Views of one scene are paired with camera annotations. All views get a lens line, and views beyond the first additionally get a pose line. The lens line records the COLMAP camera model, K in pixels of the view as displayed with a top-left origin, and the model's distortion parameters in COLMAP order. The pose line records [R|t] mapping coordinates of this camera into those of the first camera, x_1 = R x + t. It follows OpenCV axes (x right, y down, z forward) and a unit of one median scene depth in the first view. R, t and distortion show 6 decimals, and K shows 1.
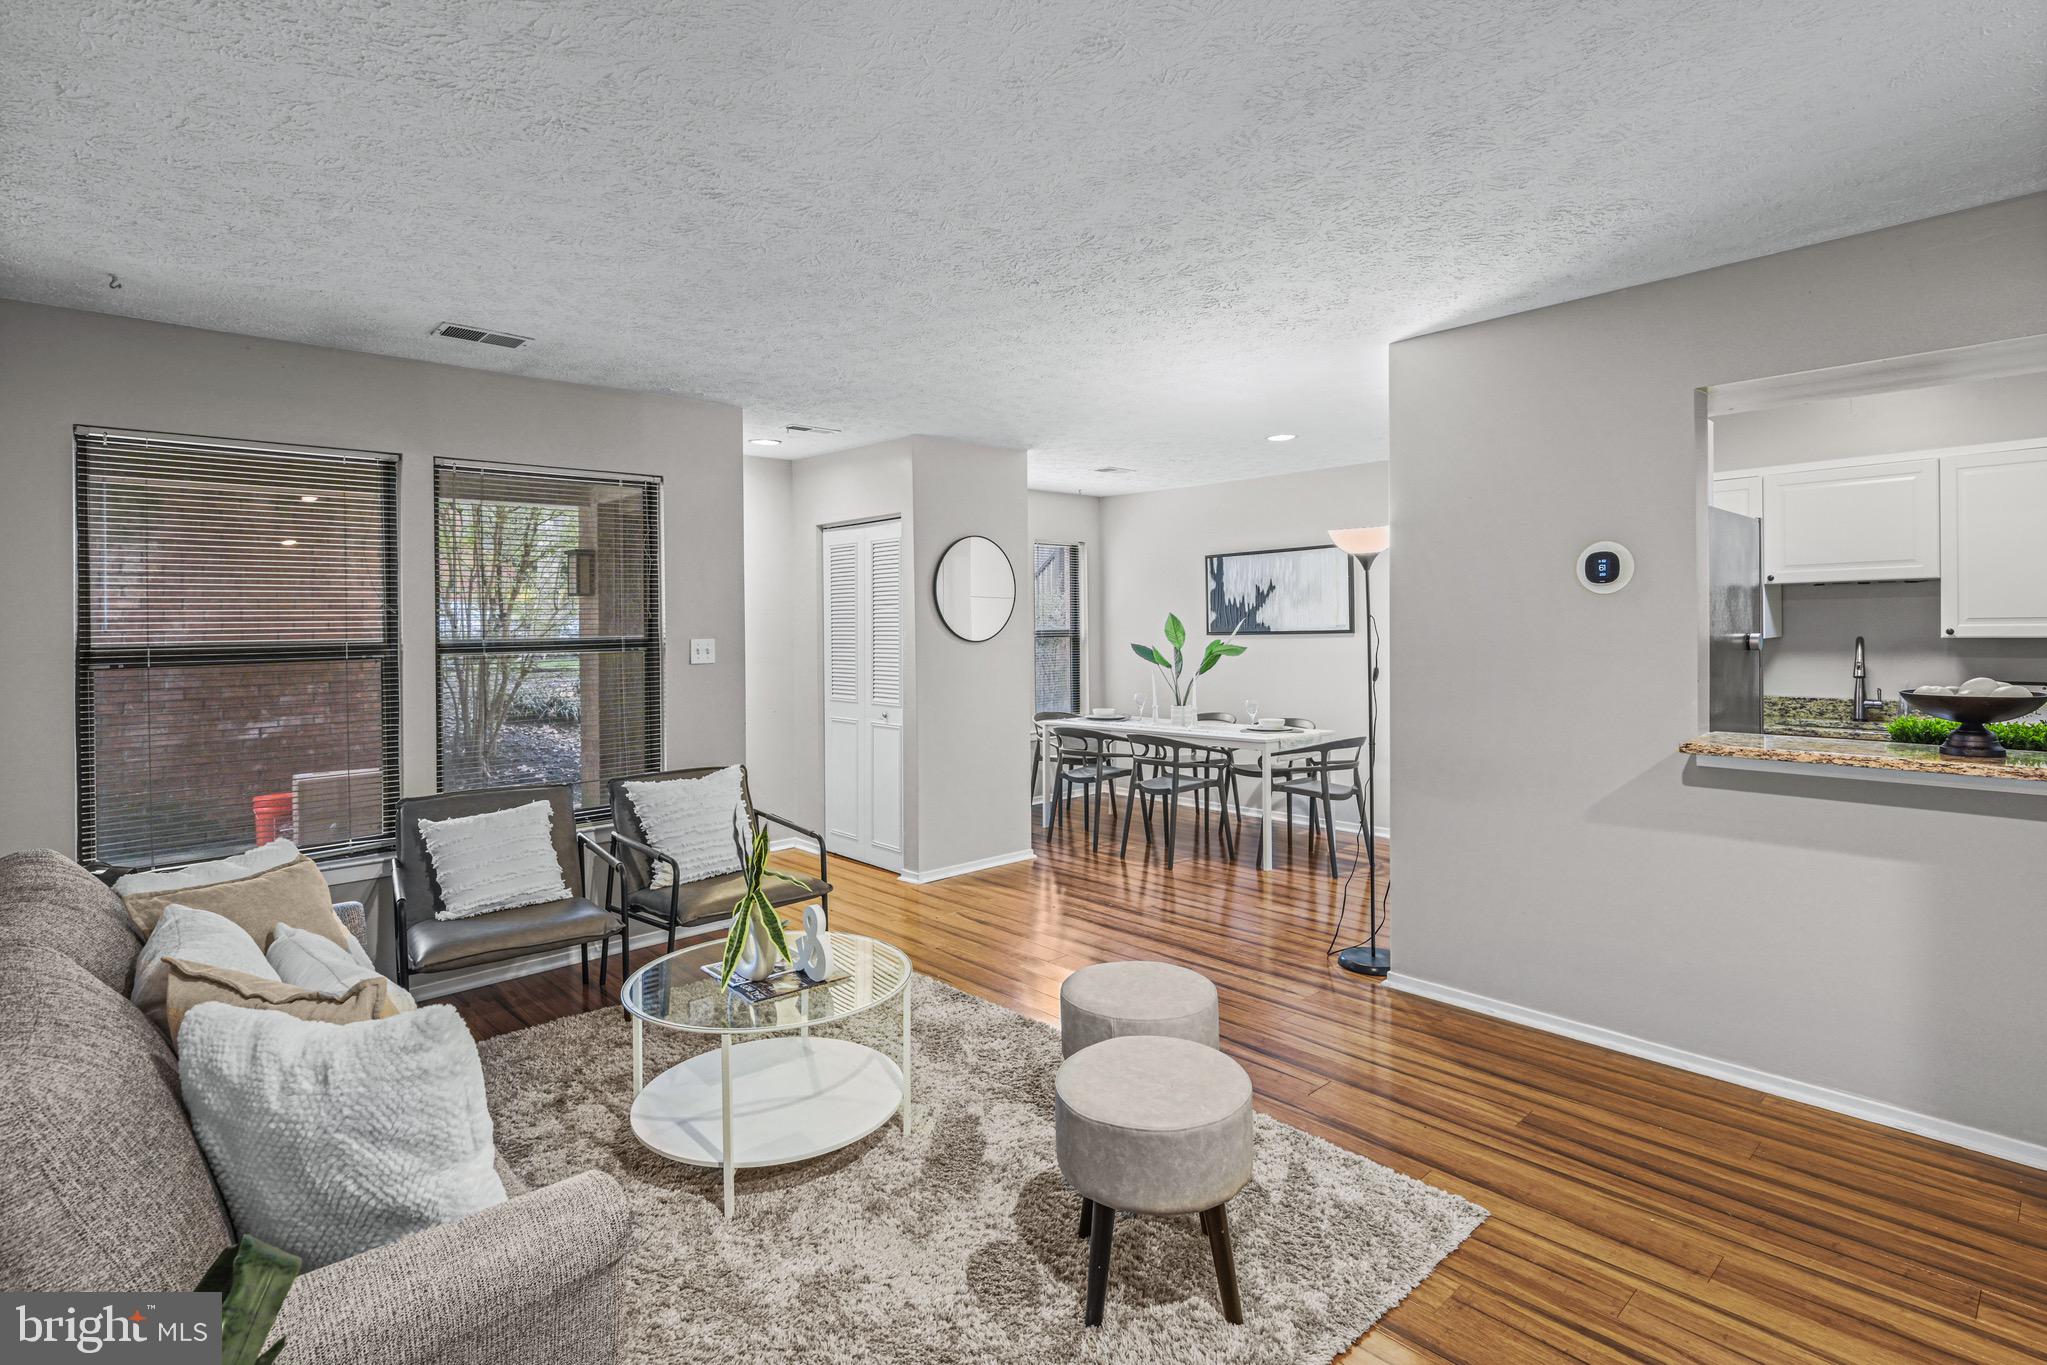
lens RADIAL K [[993.3, 0, 1029.7], [0, 993.3, 635.5], [0, 0, 1]] dist [-0.000924, -0.000589]
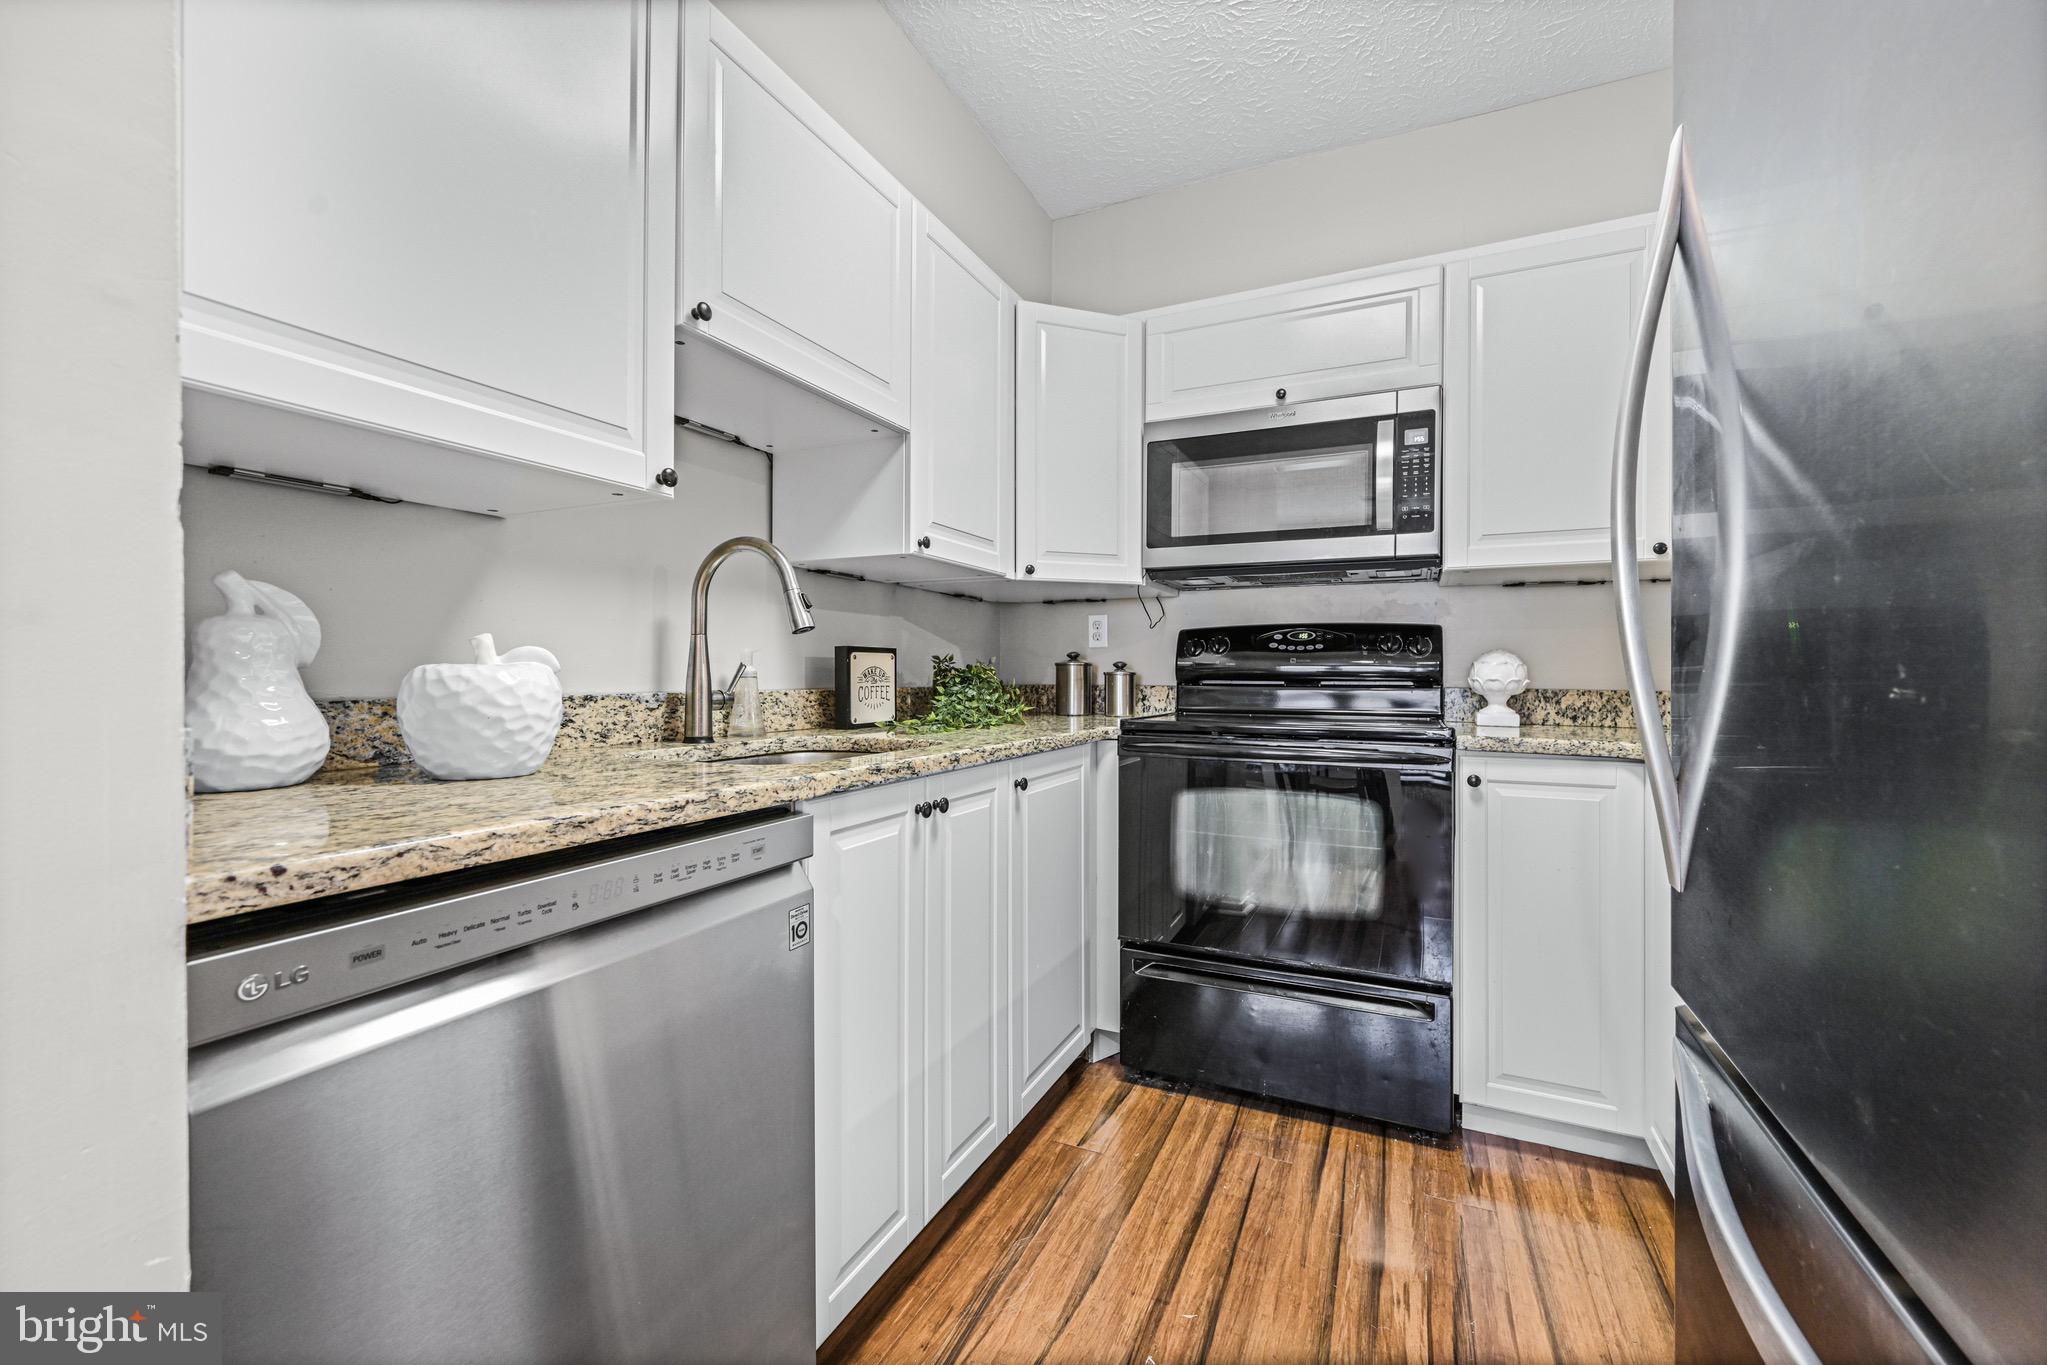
lens RADIAL K [[814.6, 0, 1017.9], [0, 814.6, 677.1], [0, 0, 1]] dist [0.000222, 0.000012]
pose [[-0.366248, 0.008842, 0.930475, 0.469682], [0.010959, 0.999926, -0.005188, 0.062341], [-0.930453, 0.008297, -0.366318, 1.009823]]
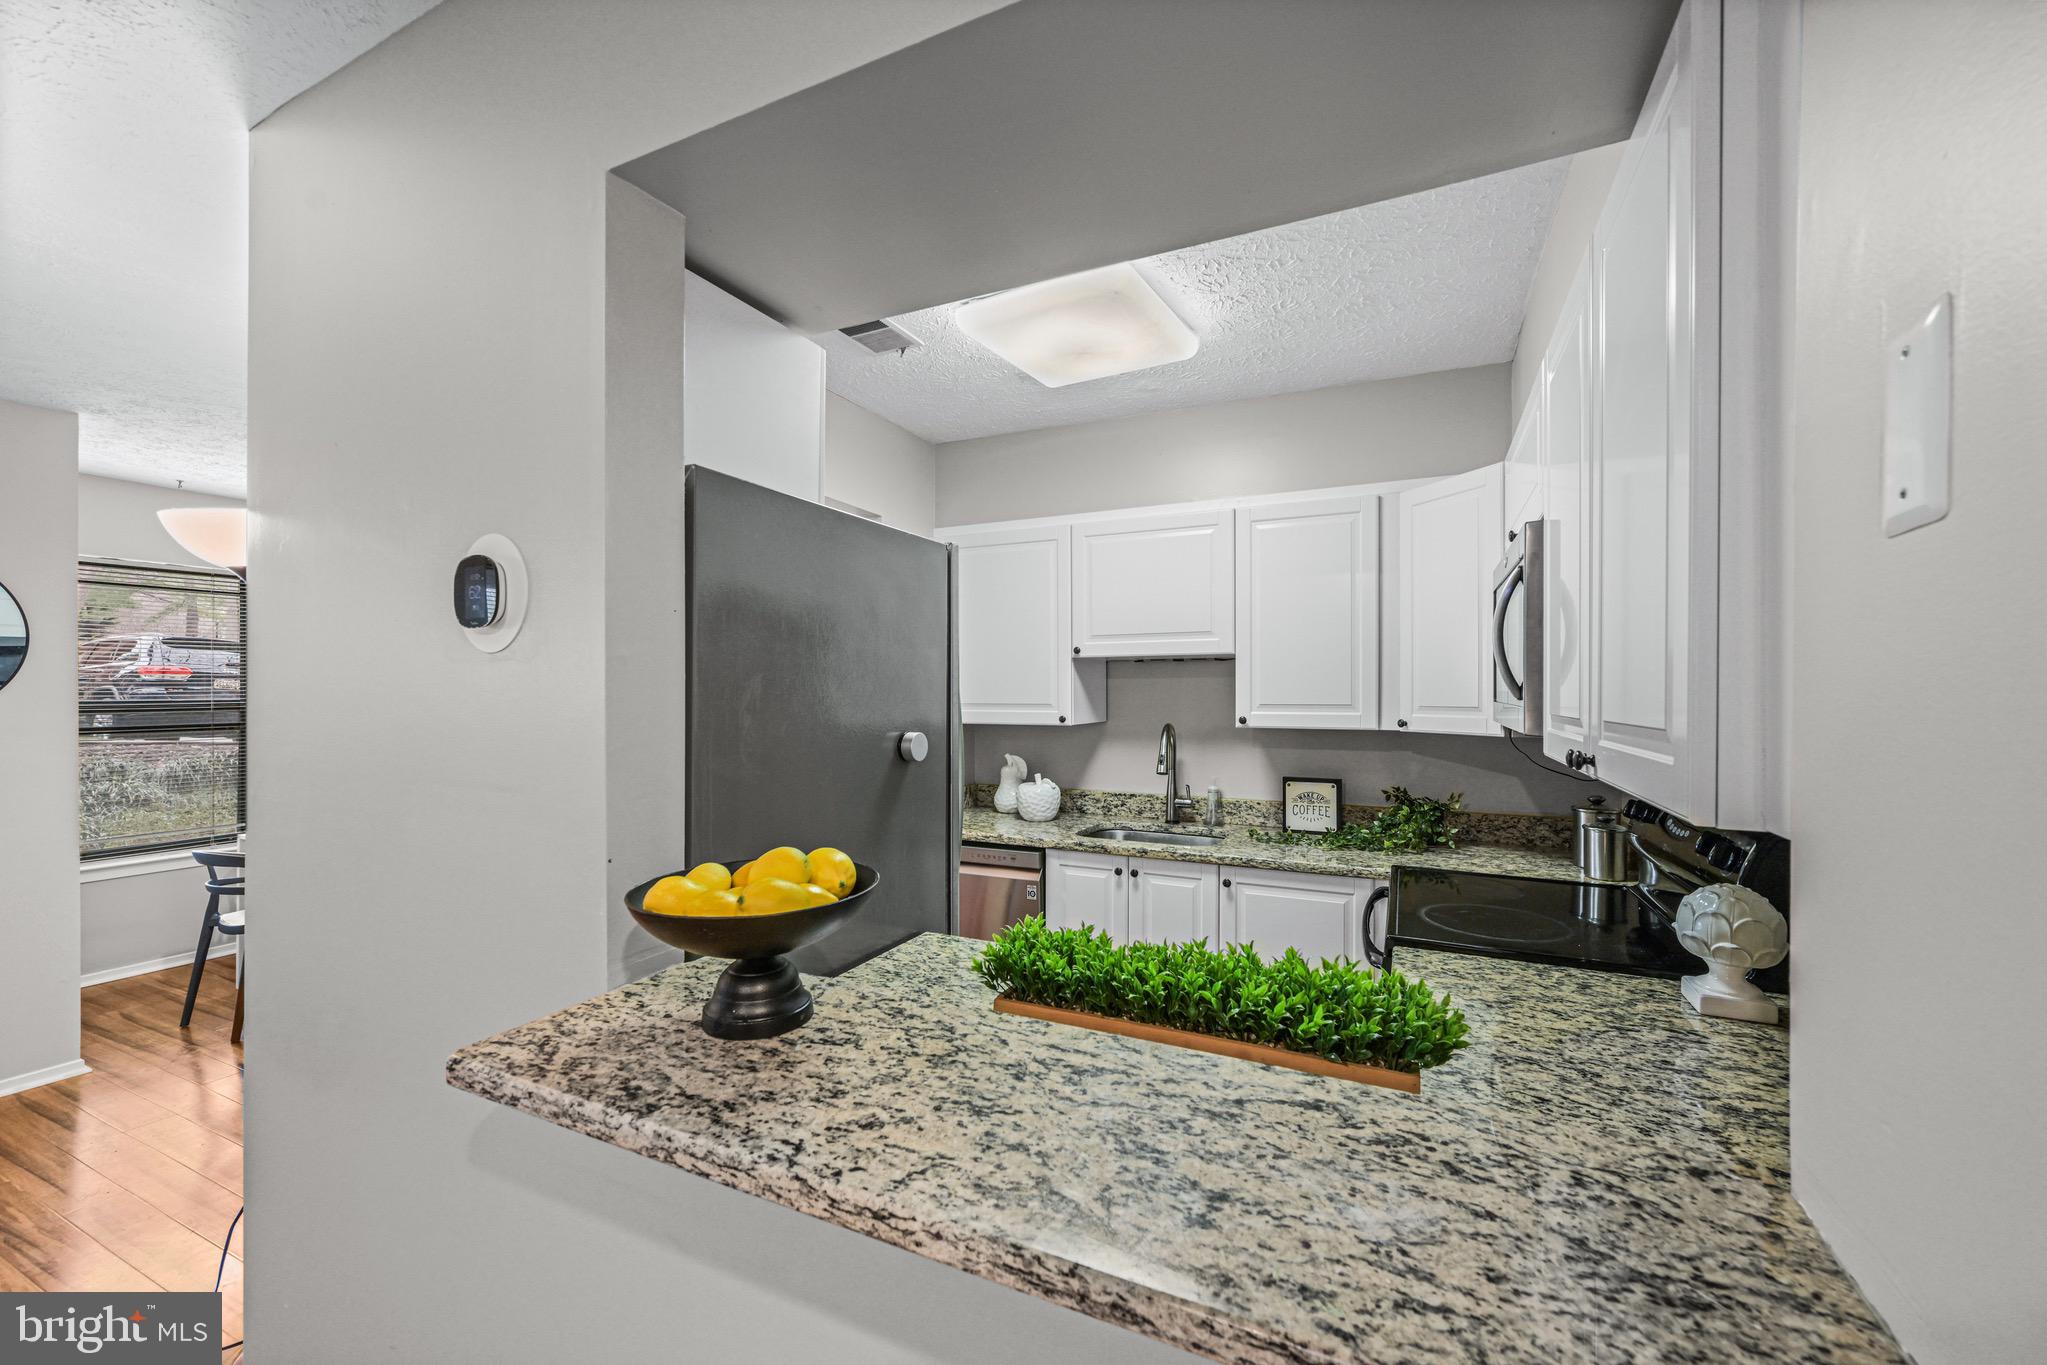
lens RADIAL K [[822.7, 0, 1027.3], [0, 822.7, 696.1], [0, 0, 1]] dist [-0.000335, -0.000075]
pose [[0.928492, 0.011162, 0.371184, 0.465578], [-0.009096, 0.999932, -0.007318, -0.015631], [-0.371240, 0.003419, 0.928530, 0.398588]]
